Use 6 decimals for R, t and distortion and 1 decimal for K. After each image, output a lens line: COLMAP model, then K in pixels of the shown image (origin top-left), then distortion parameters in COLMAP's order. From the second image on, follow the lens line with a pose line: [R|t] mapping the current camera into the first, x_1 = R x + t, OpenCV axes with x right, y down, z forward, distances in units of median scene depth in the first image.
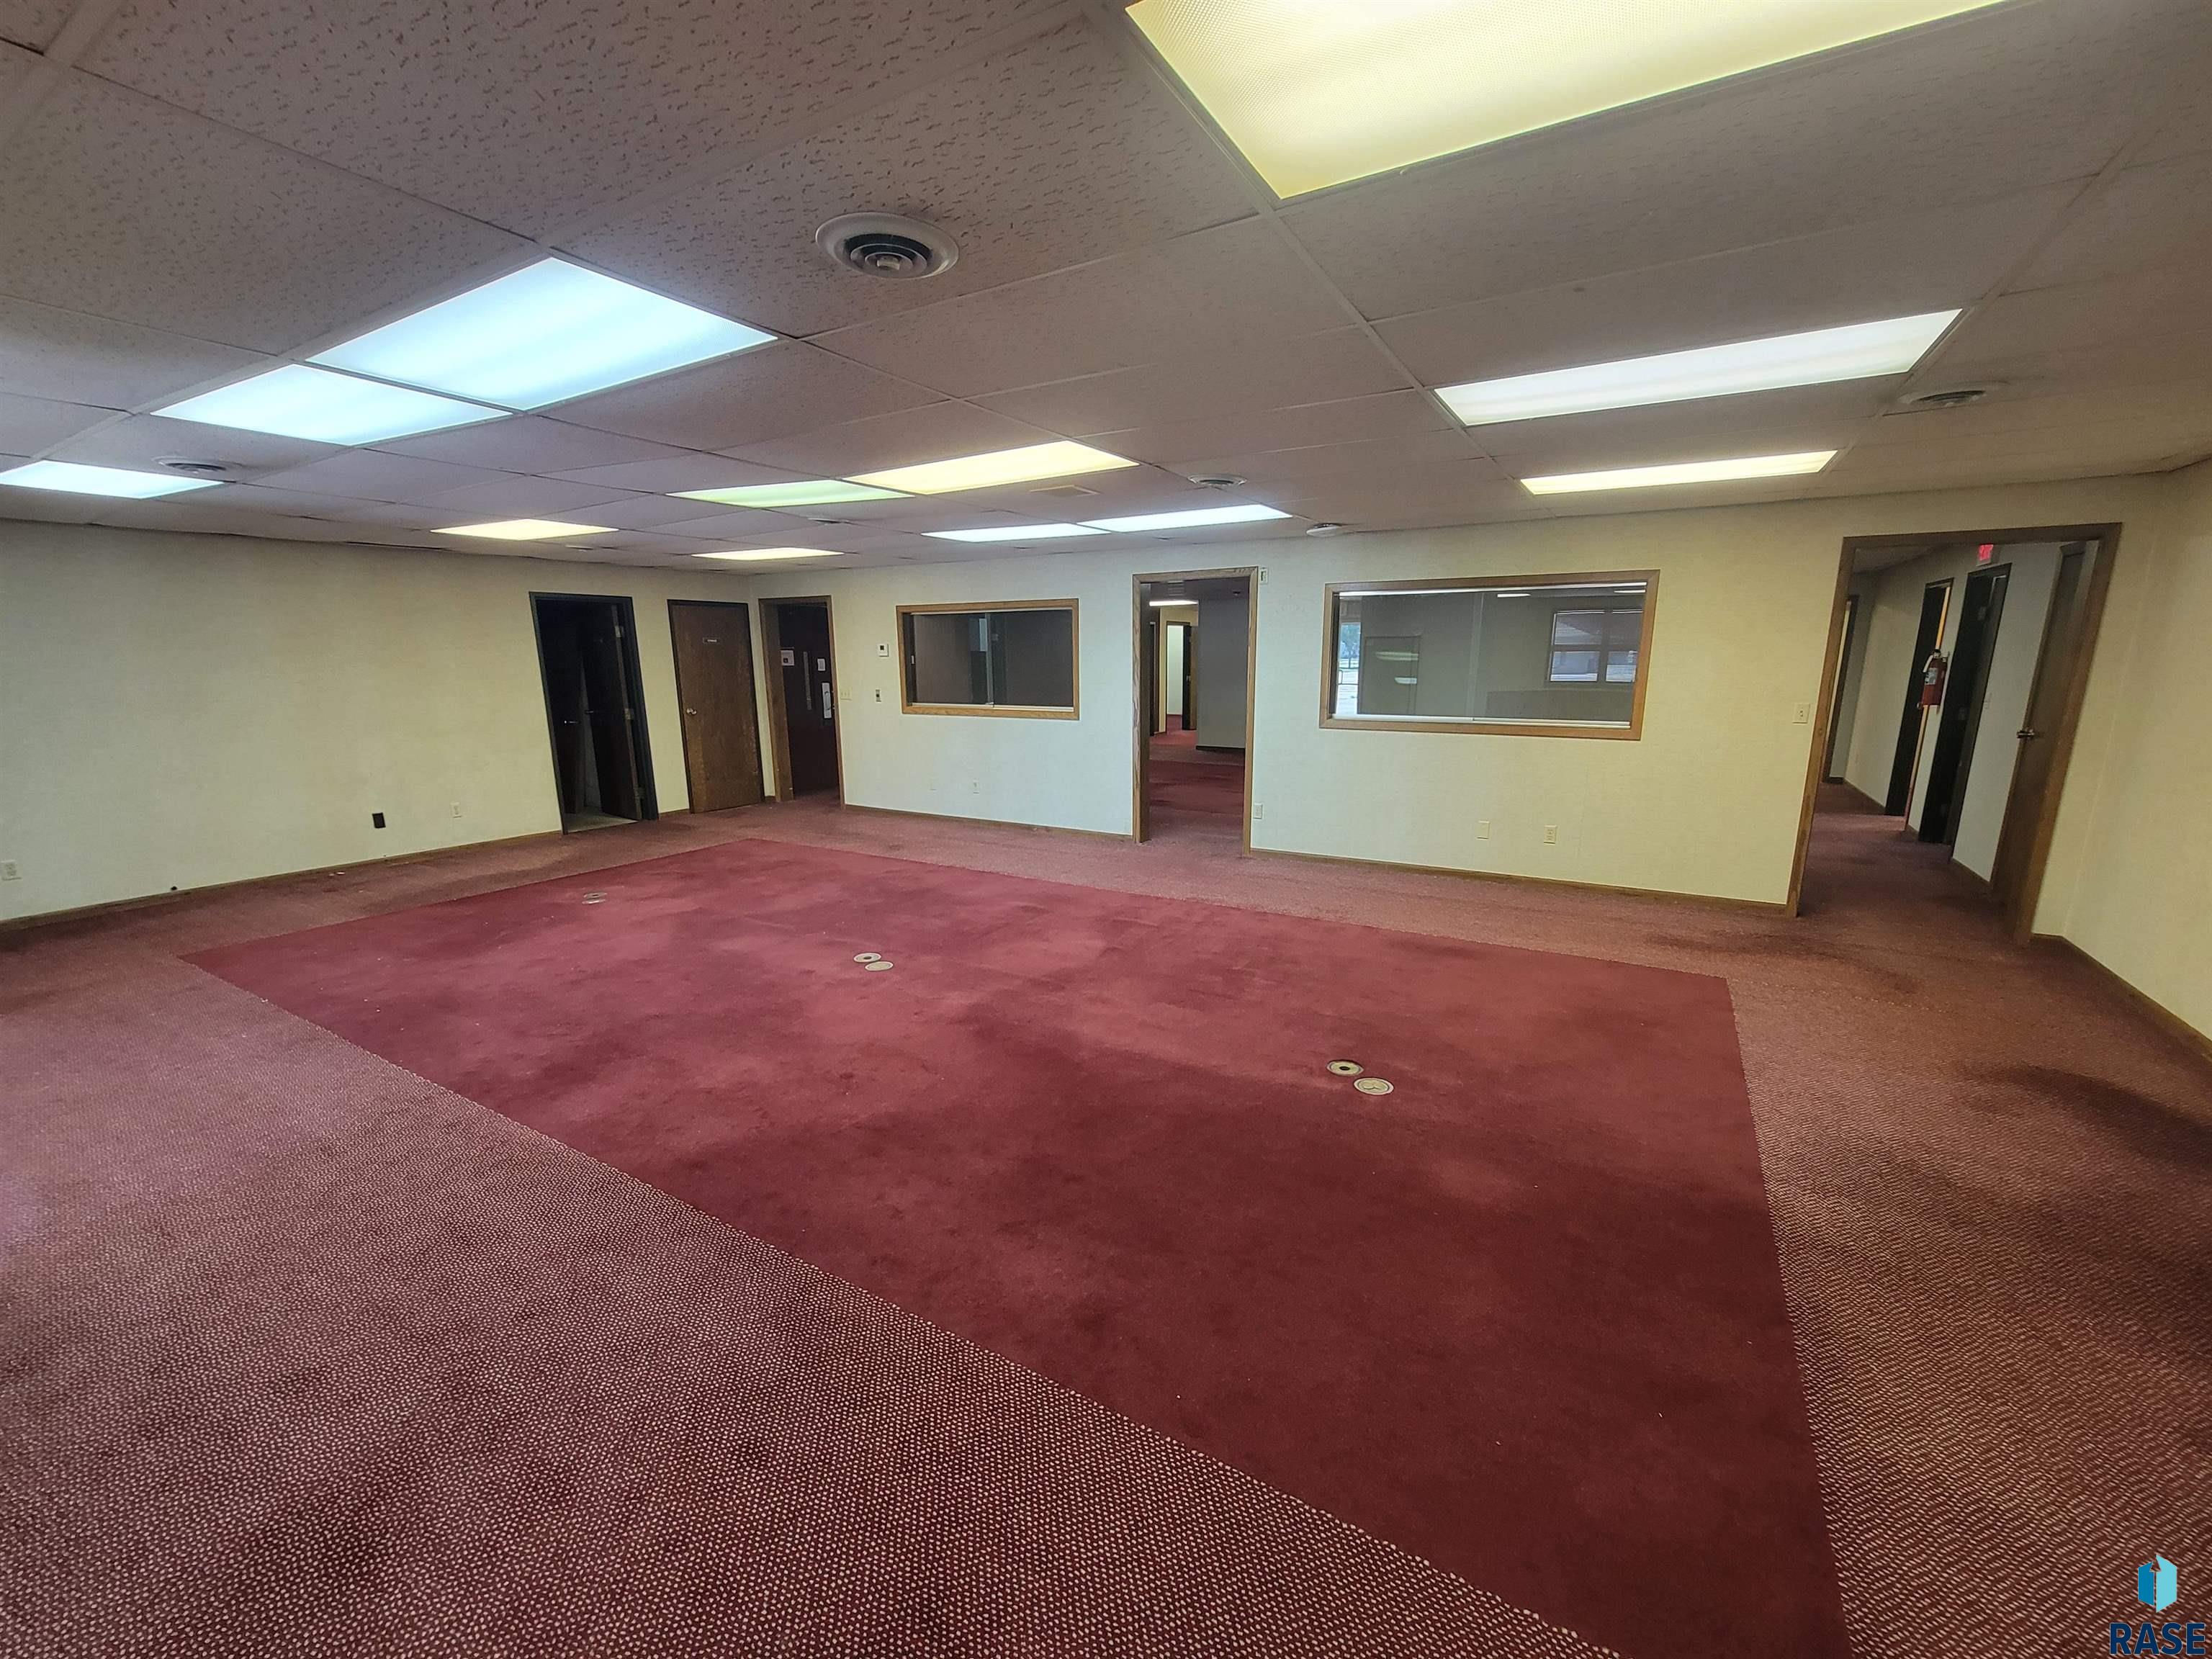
lens RADIAL K [[895.2, 0, 1122.2], [0, 895.2, 846.1], [0, 0, 1]] dist [-0.001258, -0.000168]
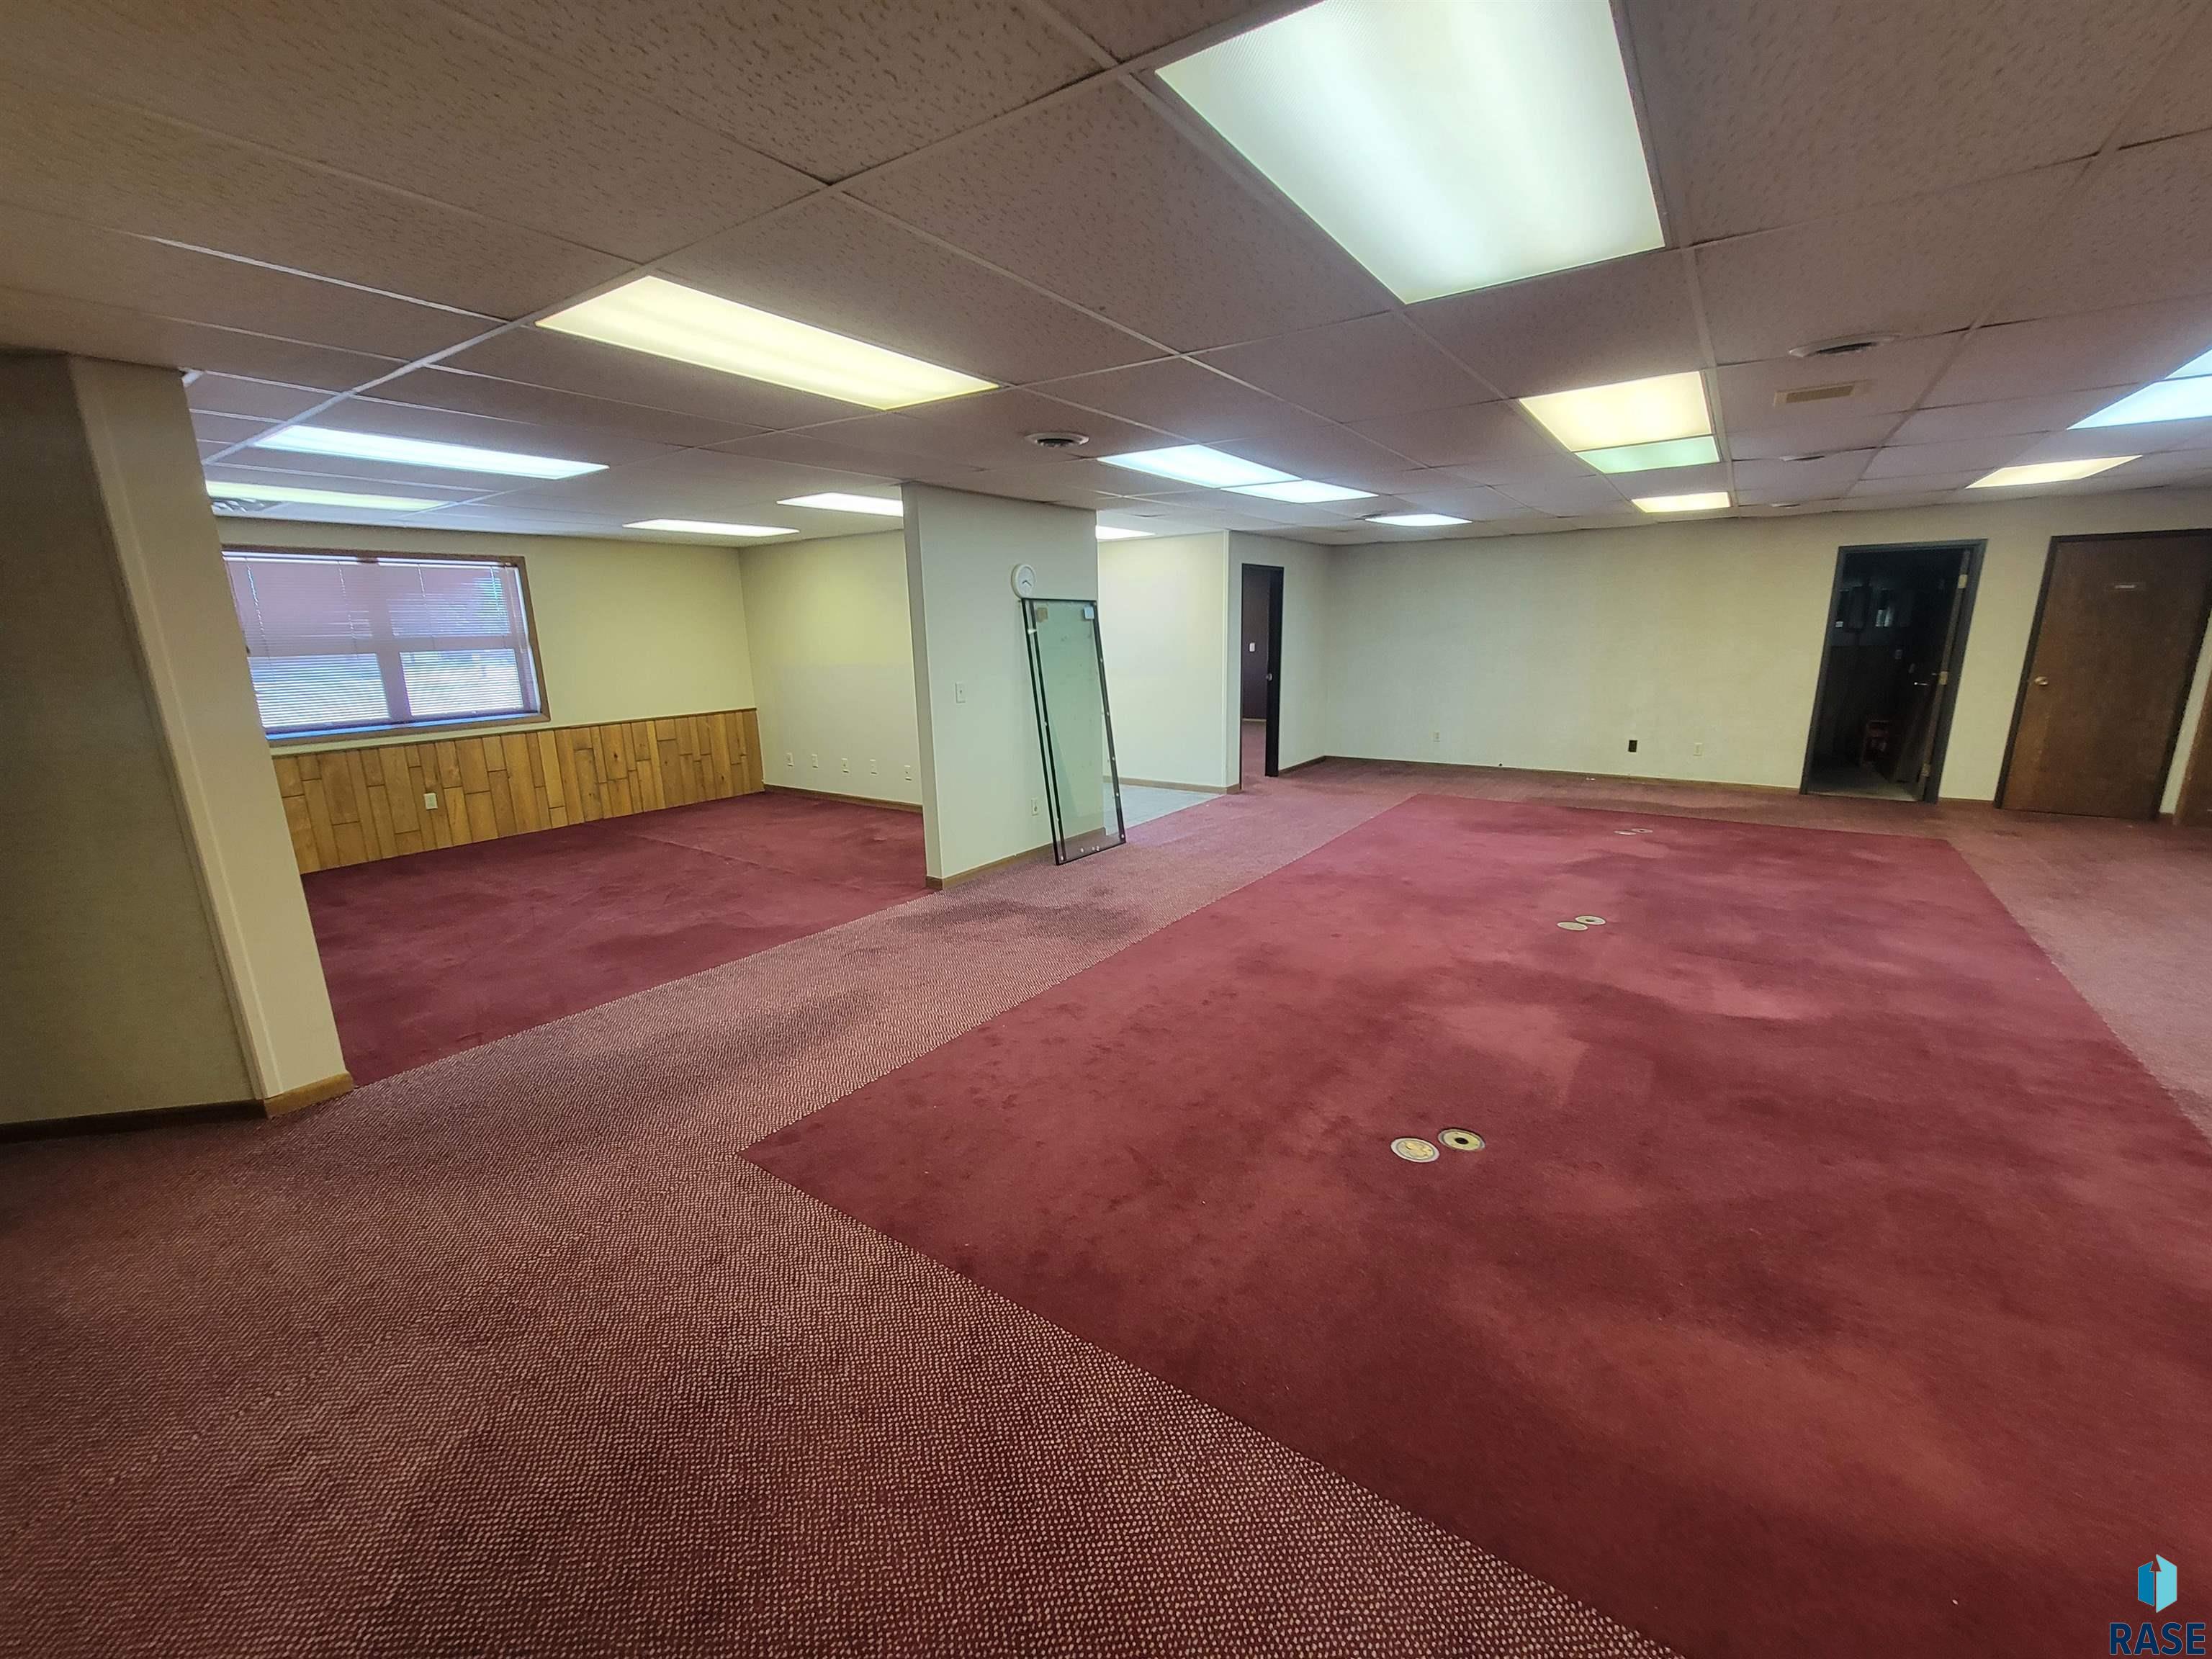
lens RADIAL K [[898.6, 0, 1111.8], [0, 898.6, 838.8], [0, 0, 1]] dist [-0.000892, 0.000347]
pose [[-0.071506, 0.235644, -0.969205, 0.582680], [-0.189257, 0.950835, 0.245141, -0.089300], [0.979320, 0.200958, -0.023393, 0.384856]]
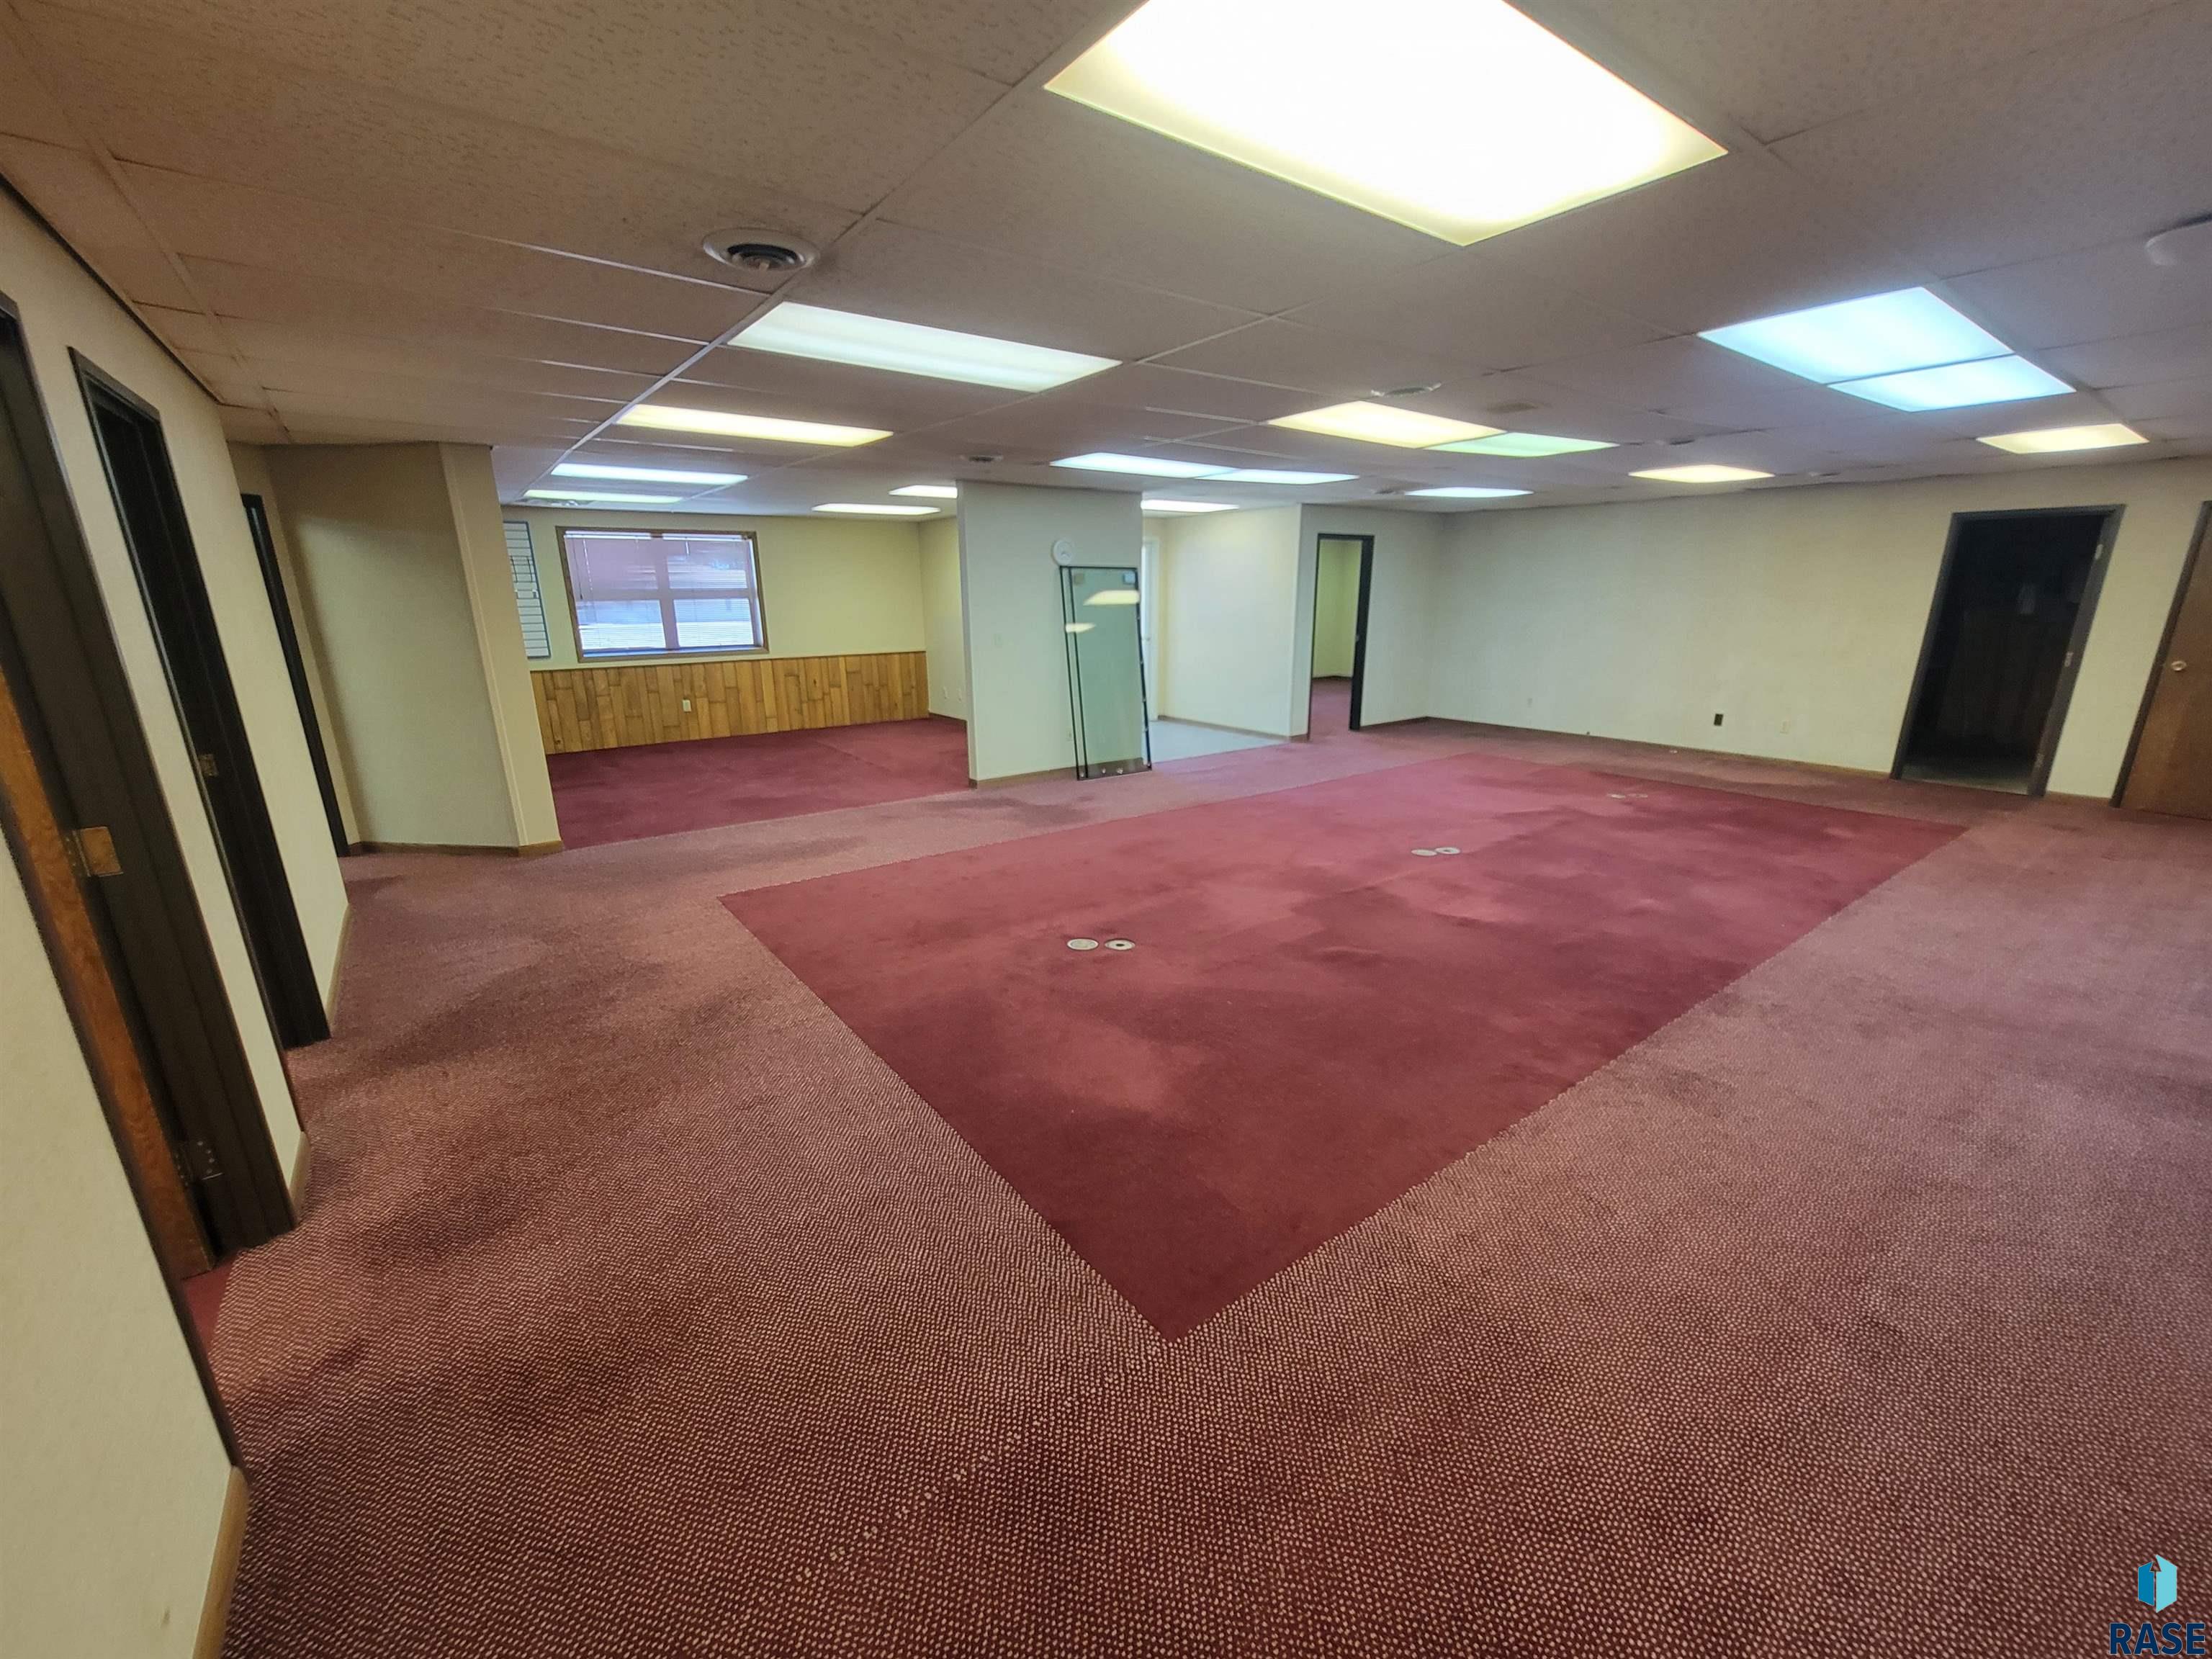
lens RADIAL K [[895.2, 0, 1122.2], [0, 895.2, 846.1], [0, 0, 1]] dist [-0.001258, -0.000168]
pose [[-0.370641, 0.263420, -0.890637, 0.752538], [-0.186439, 0.918316, 0.349193, -0.173378], [0.909871, 0.295475, -0.291254, 0.771097]]
